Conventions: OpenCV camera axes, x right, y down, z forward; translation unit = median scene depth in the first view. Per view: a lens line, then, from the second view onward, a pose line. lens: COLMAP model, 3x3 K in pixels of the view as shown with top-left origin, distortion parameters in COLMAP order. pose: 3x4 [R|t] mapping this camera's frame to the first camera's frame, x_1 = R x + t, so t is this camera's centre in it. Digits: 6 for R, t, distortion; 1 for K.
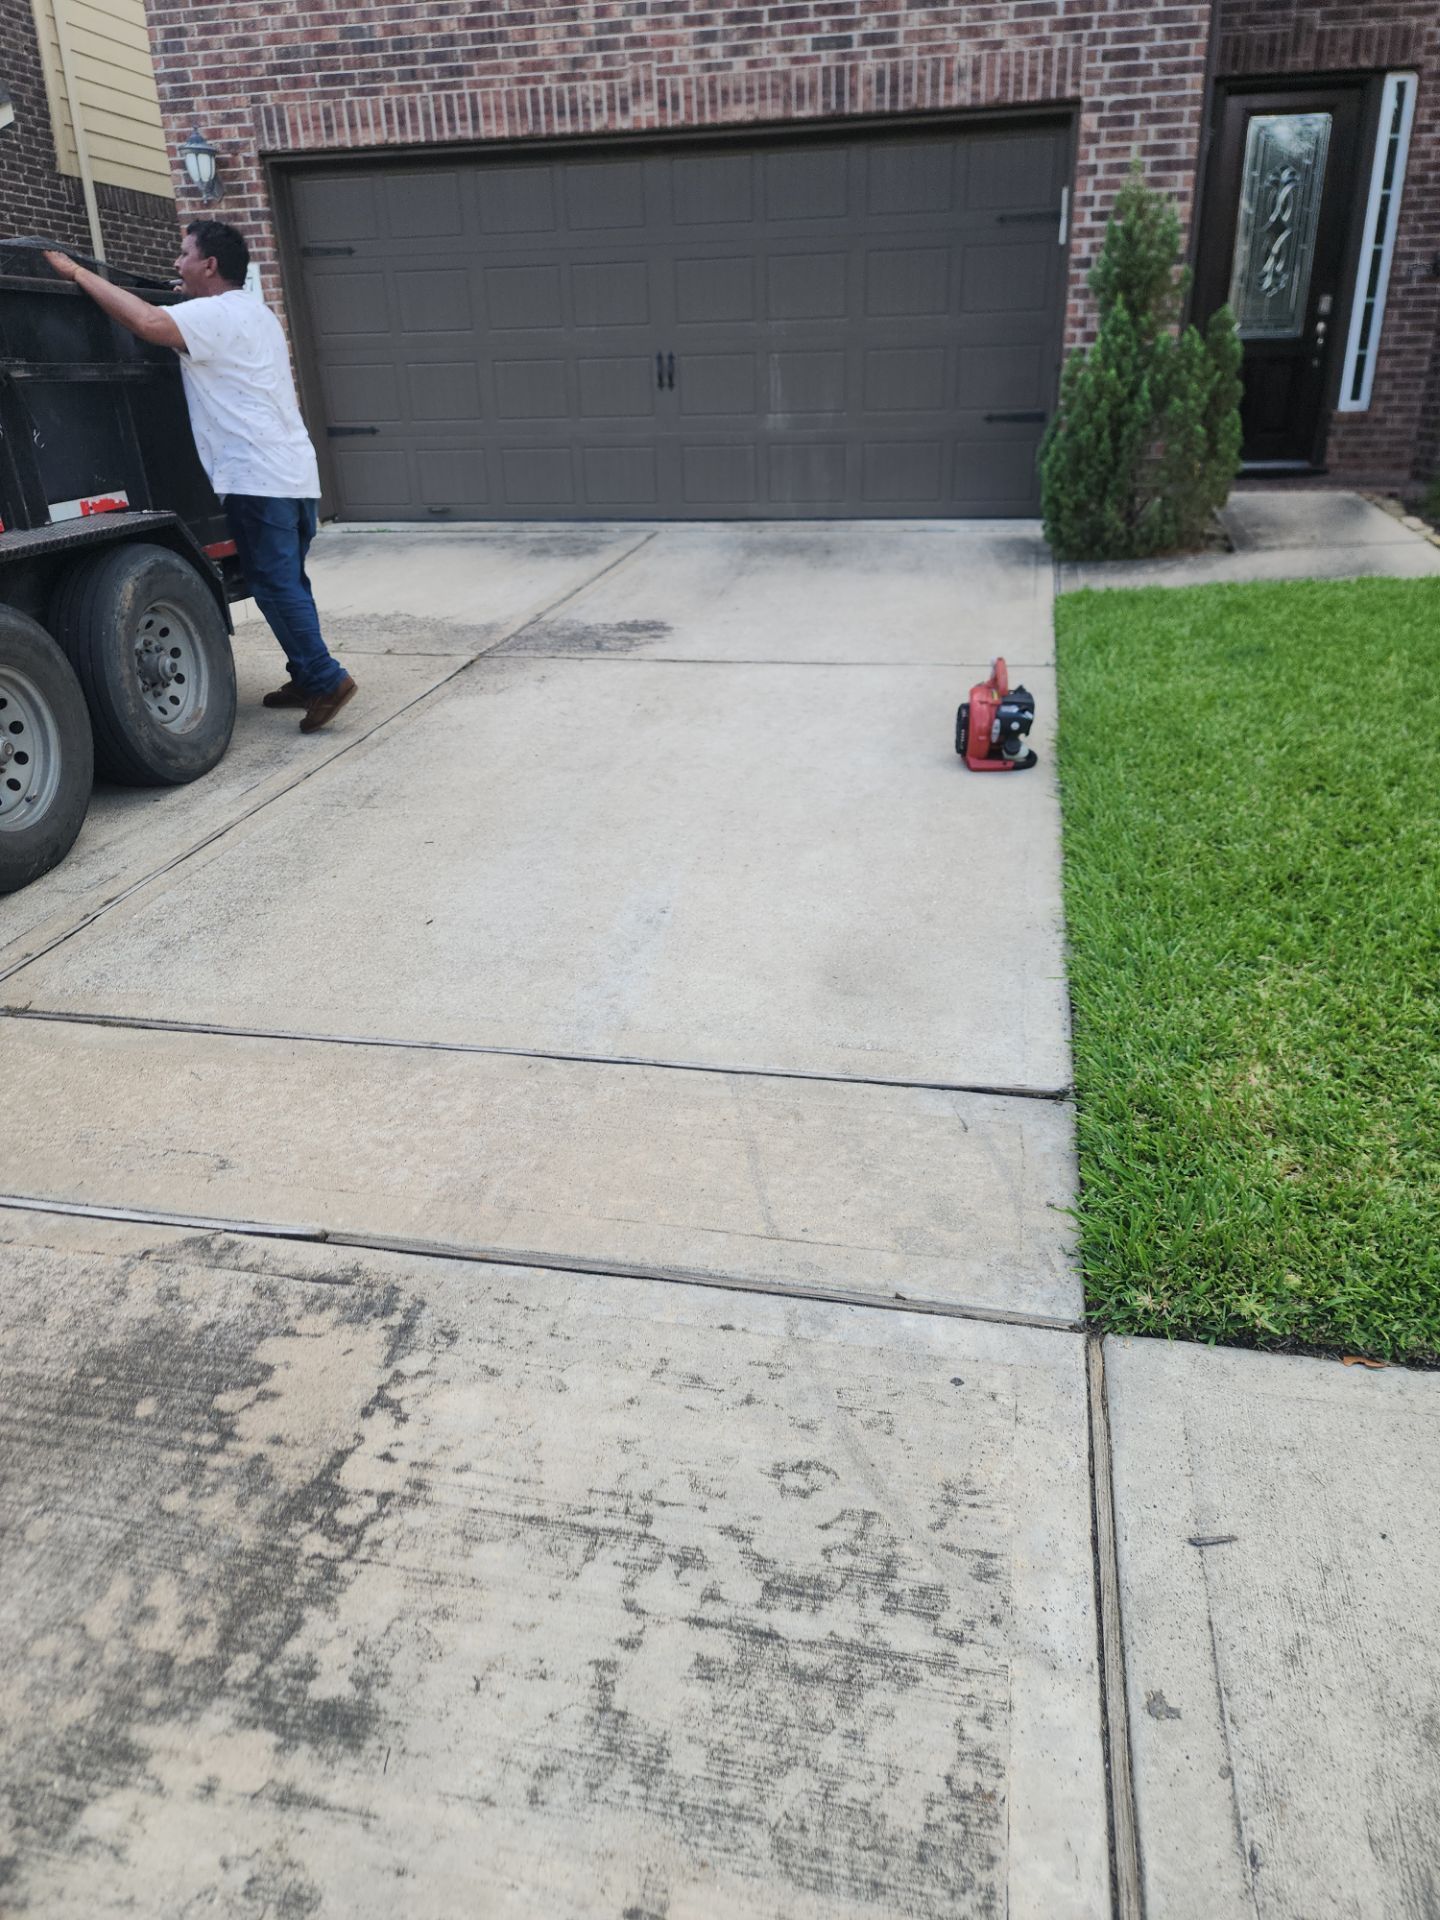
lens RADIAL K [[1366.7, 0, 697.3], [0, 1366.7, 958.1], [0, 0, 1]] dist [0.083822, -0.077544]
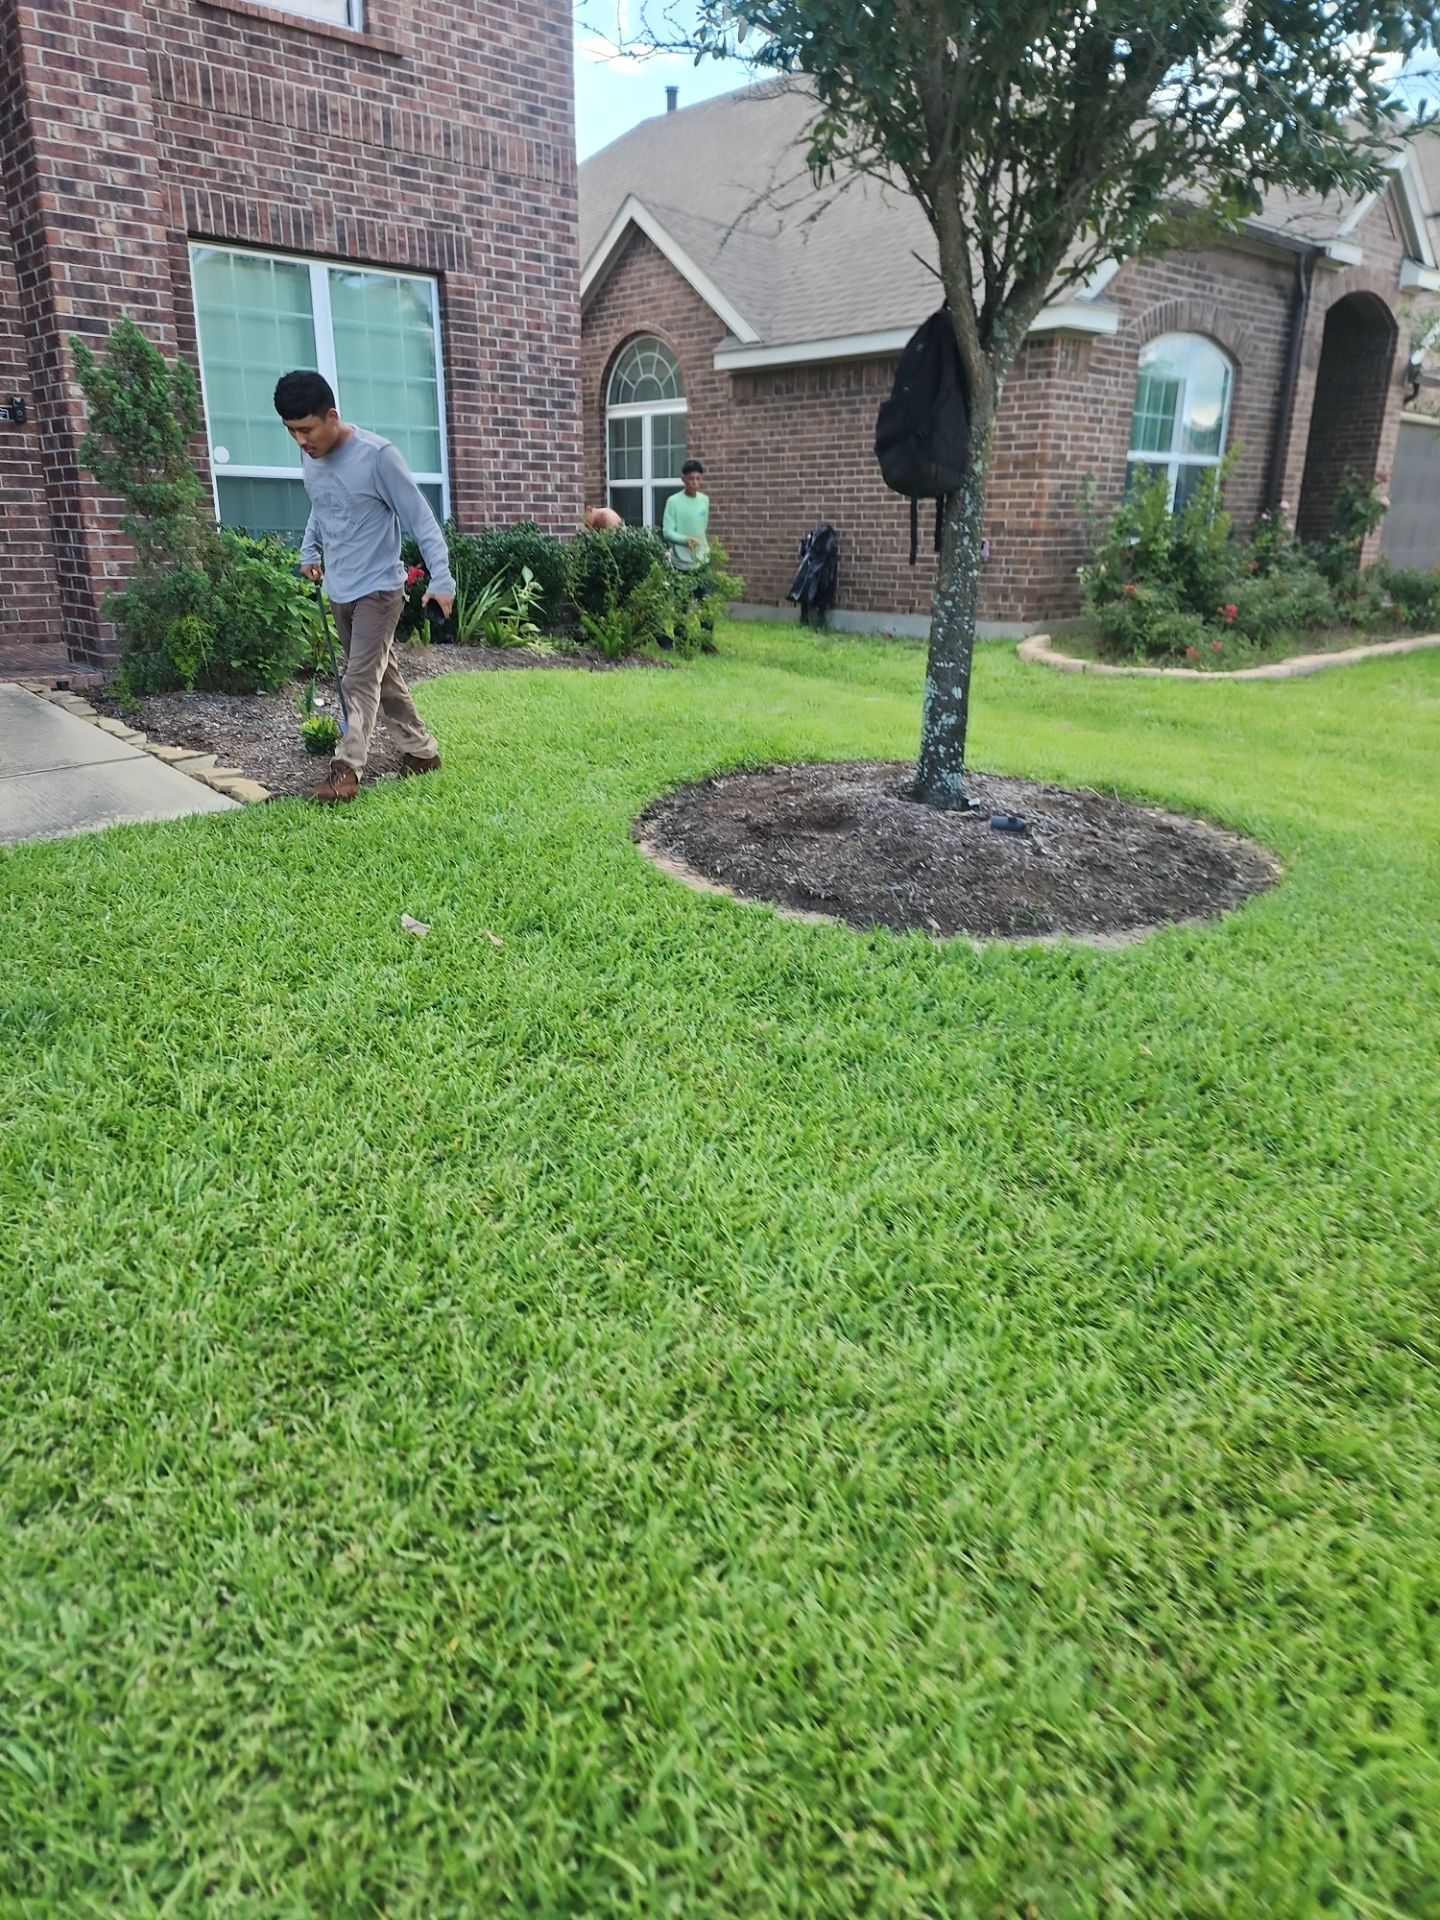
lens RADIAL K [[1363.8, 0, 723.5], [0, 1363.8, 925.7], [0, 0, 1]] dist [0.086826, -0.064598]
pose [[0.595715, -0.207304, 0.775982, 0.084521], [0.287517, 0.957137, 0.034975, -0.136614], [-0.749972, 0.202273, 0.629784, 0.273560]]
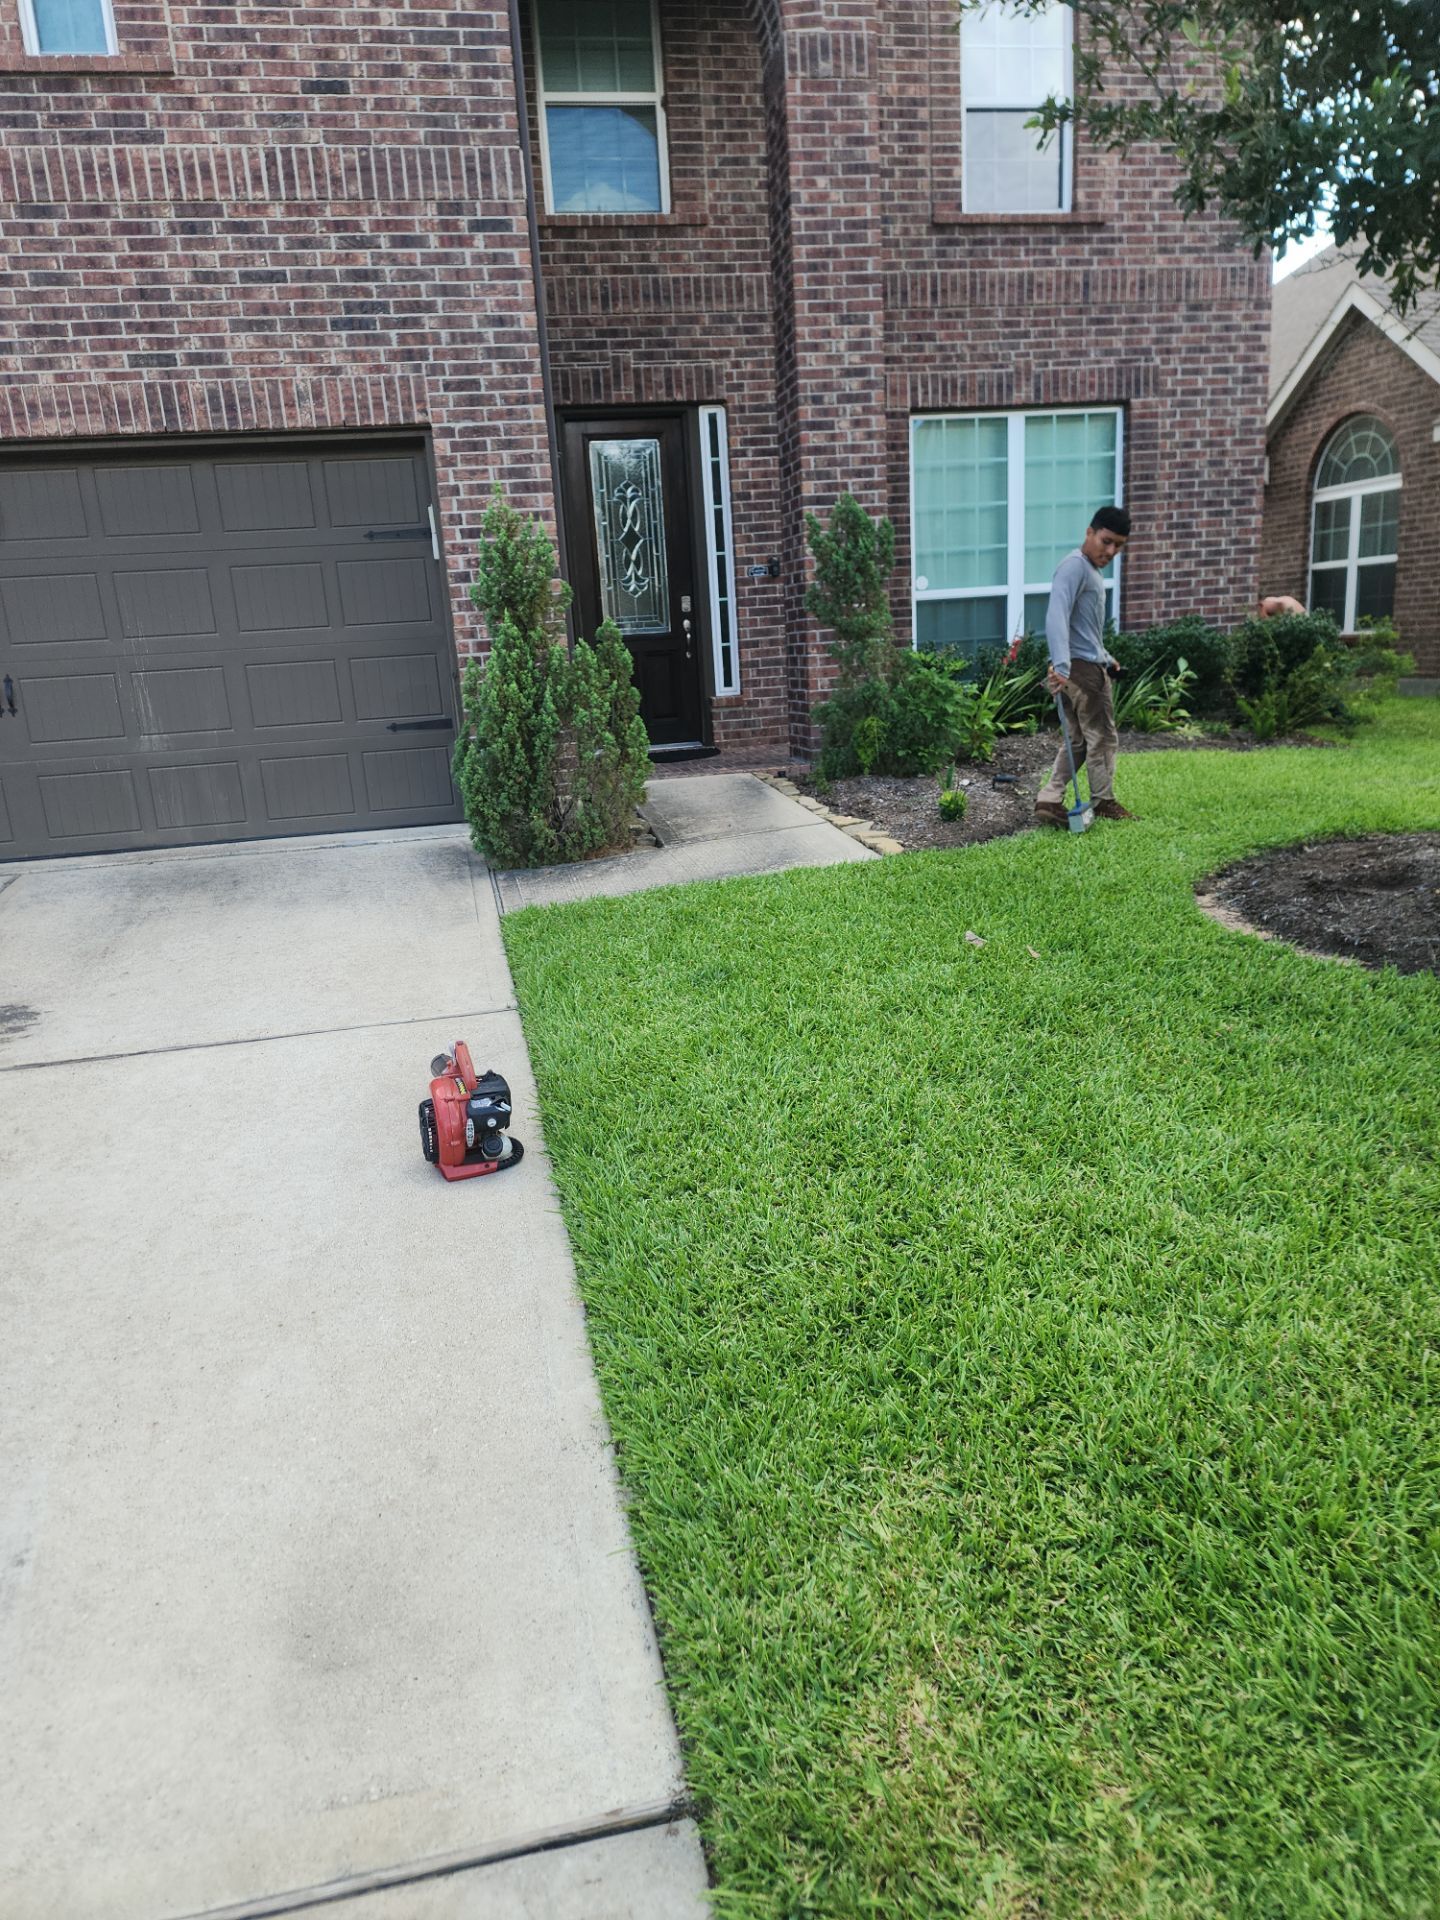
lens RADIAL K [[1366.7, 0, 697.3], [0, 1366.7, 958.1], [0, 0, 1]] dist [0.083822, -0.077544]
pose [[0.916054, -0.128727, 0.379835, 0.025763], [0.192676, 0.971889, -0.135304, -0.076512], [-0.351740, 0.197131, 0.915106, 0.106815]]
